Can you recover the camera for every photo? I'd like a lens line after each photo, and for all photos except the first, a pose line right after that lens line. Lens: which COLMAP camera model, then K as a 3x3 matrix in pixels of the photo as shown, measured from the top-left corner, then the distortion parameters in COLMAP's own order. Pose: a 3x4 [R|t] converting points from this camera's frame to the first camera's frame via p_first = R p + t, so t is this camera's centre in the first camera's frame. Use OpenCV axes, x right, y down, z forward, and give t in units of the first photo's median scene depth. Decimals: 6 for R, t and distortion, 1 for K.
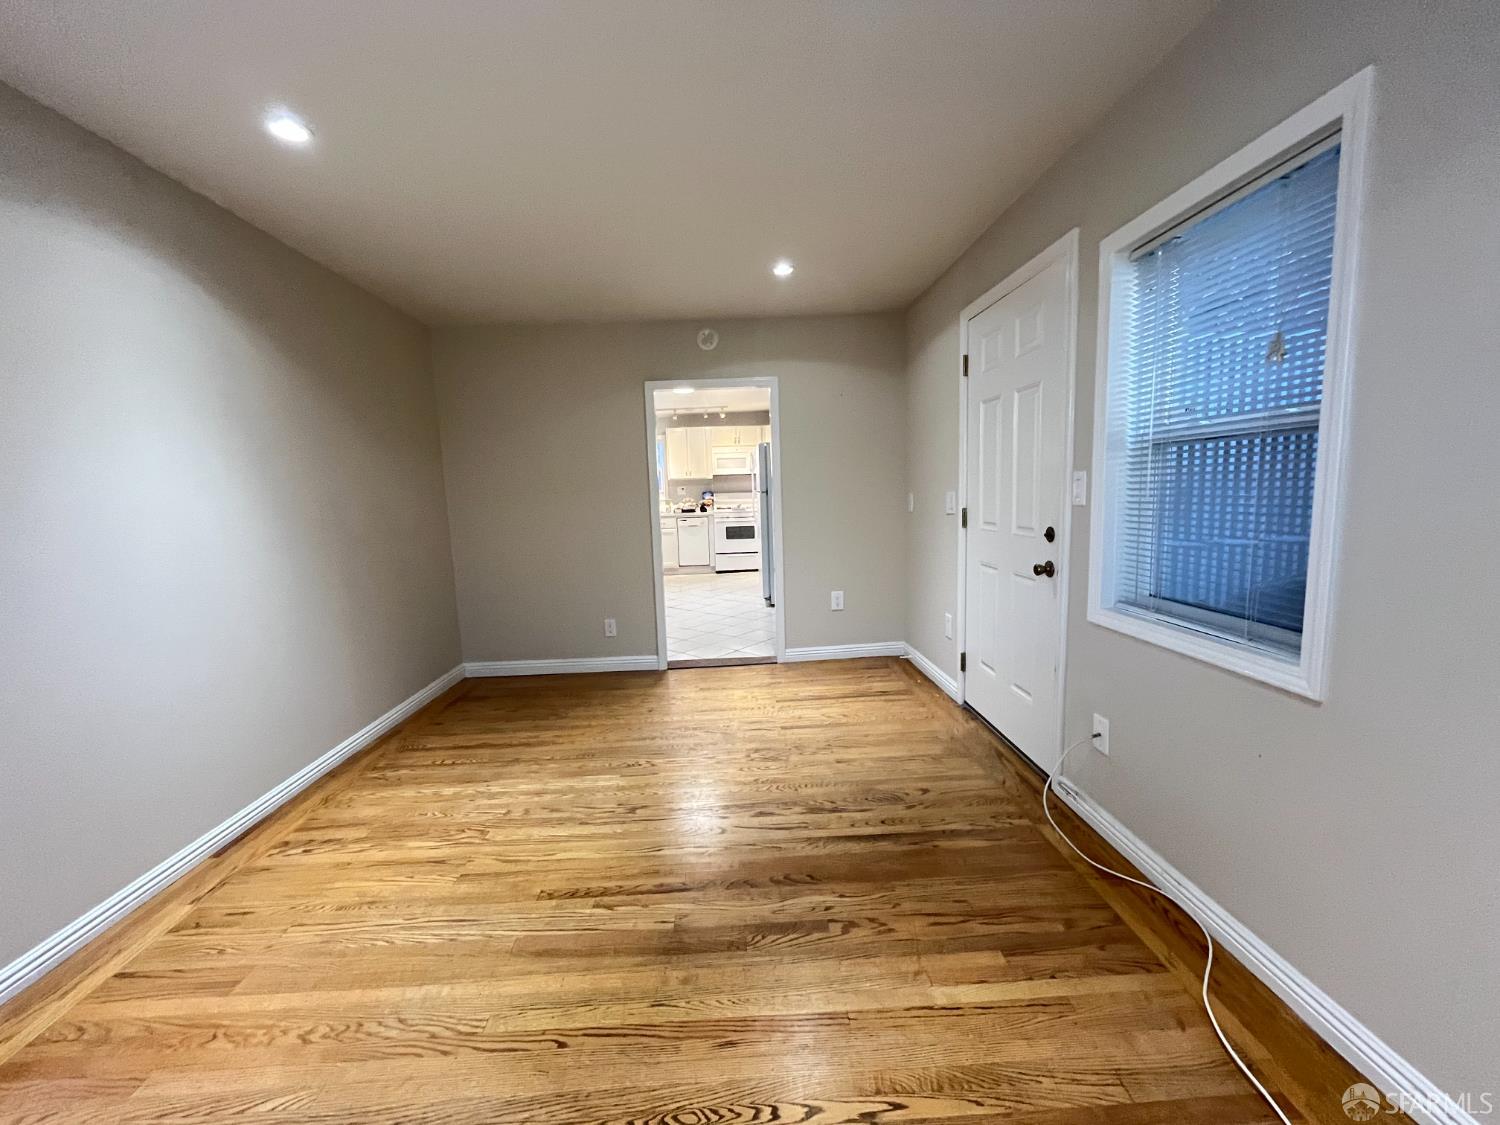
lens RADIAL K [[609.2, 0, 748.0], [0, 609.2, 565.2], [0, 0, 1]] dist [-0.001870, -0.000414]
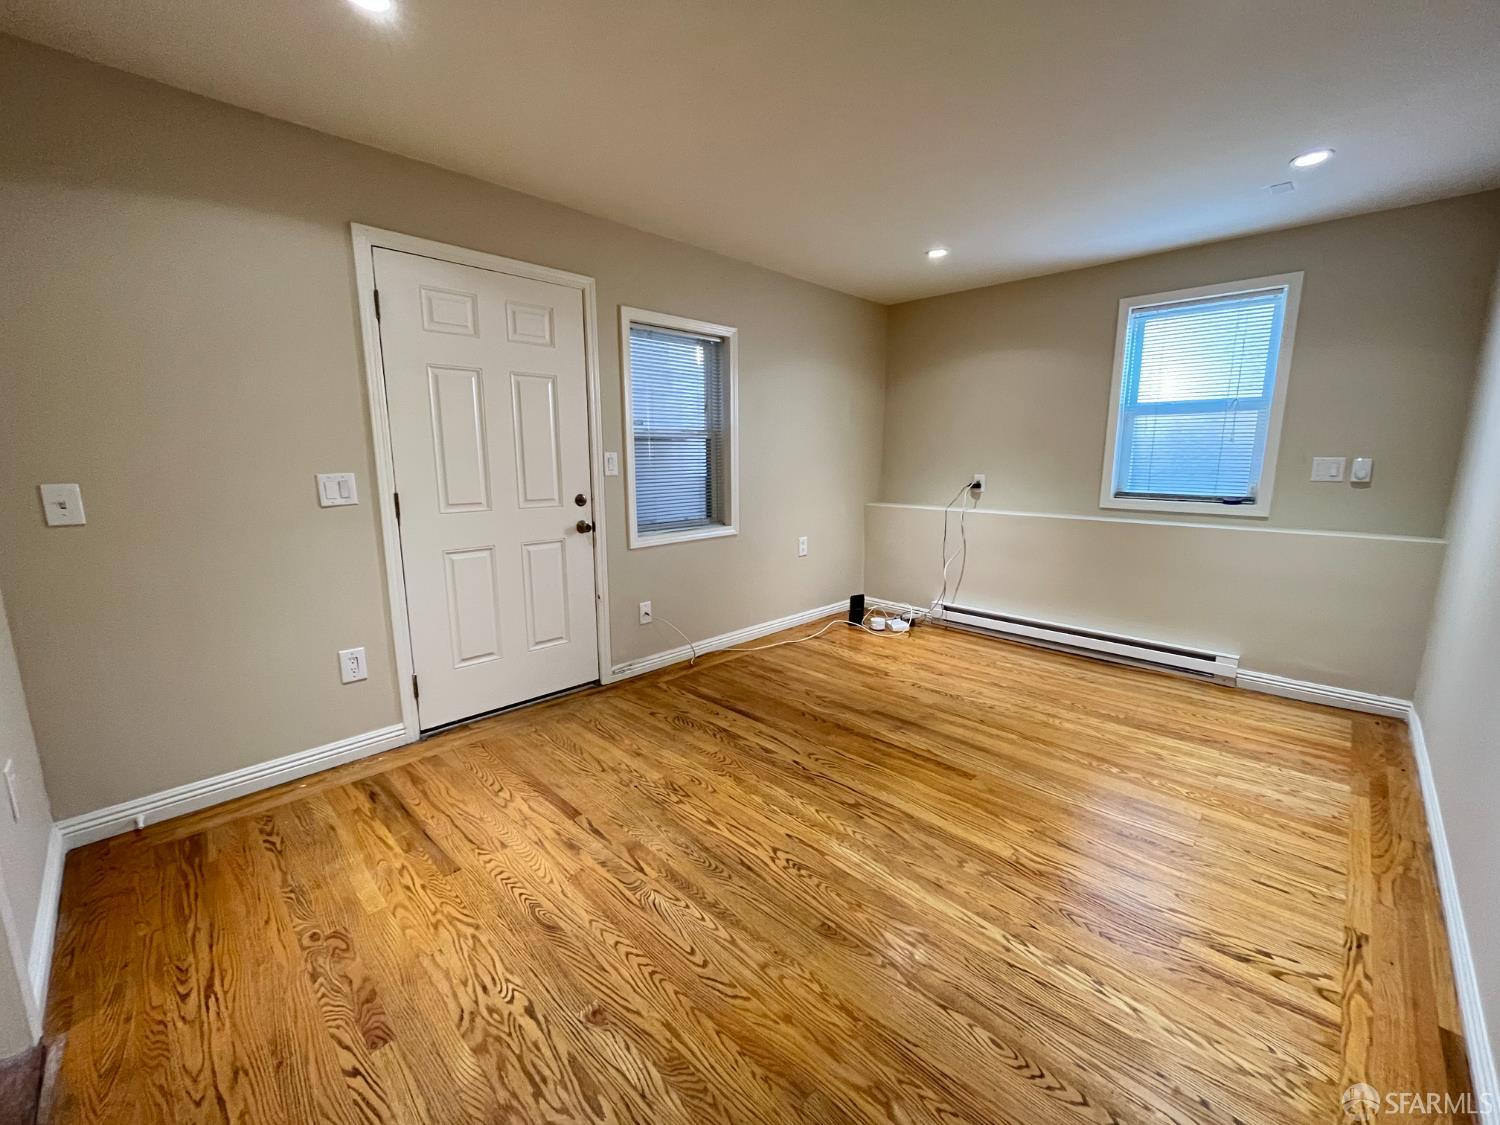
lens RADIAL K [[609.2, 0, 756.5], [0, 609.2, 560.9], [0, 0, 1]] dist [-0.001870, -0.000414]
pose [[-0.684898, -0.093547, 0.722609, -0.736250], [0.115778, 0.965153, 0.234682, -0.193133], [-0.719382, 0.244395, -0.650201, 1.656163]]
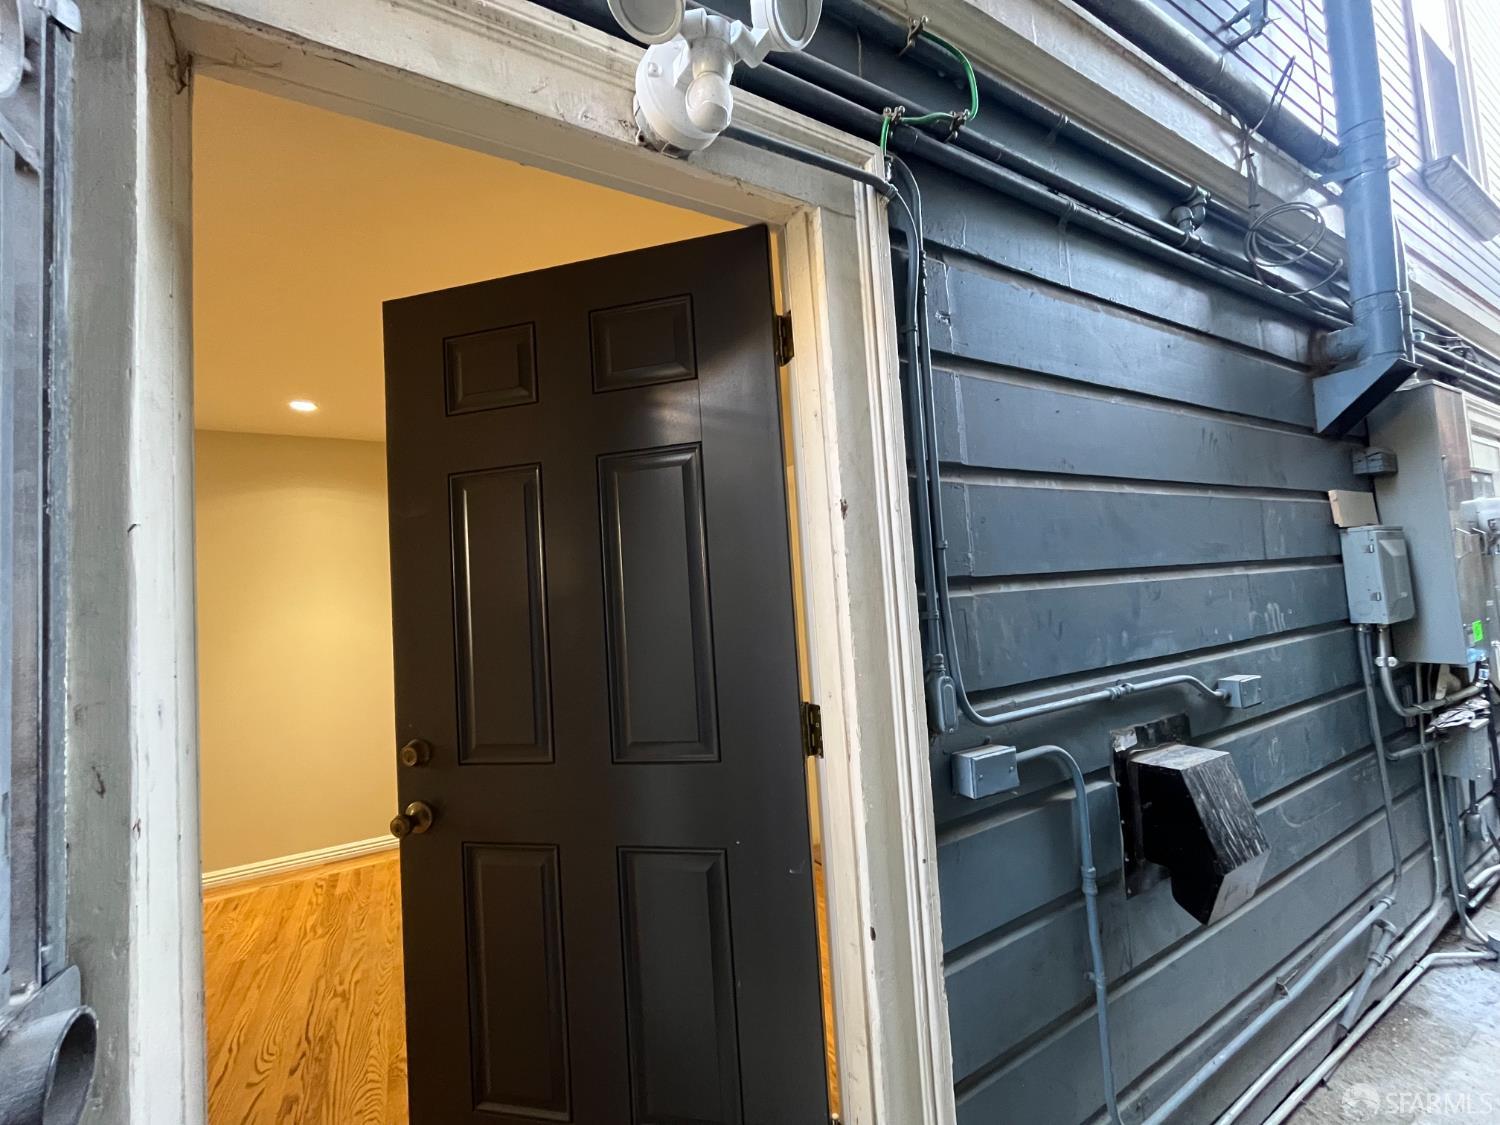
lens RADIAL K [[609.2, 0, 751.8], [0, 609.2, 561.9], [0, 0, 1]] dist [-0.001870, -0.000414]
pose [[0.458580, -0.044819, -0.887522, 0.945052], [-0.066270, 0.994222, -0.084448, -0.207278], [0.886179, 0.097543, 0.452960, 1.096049]]
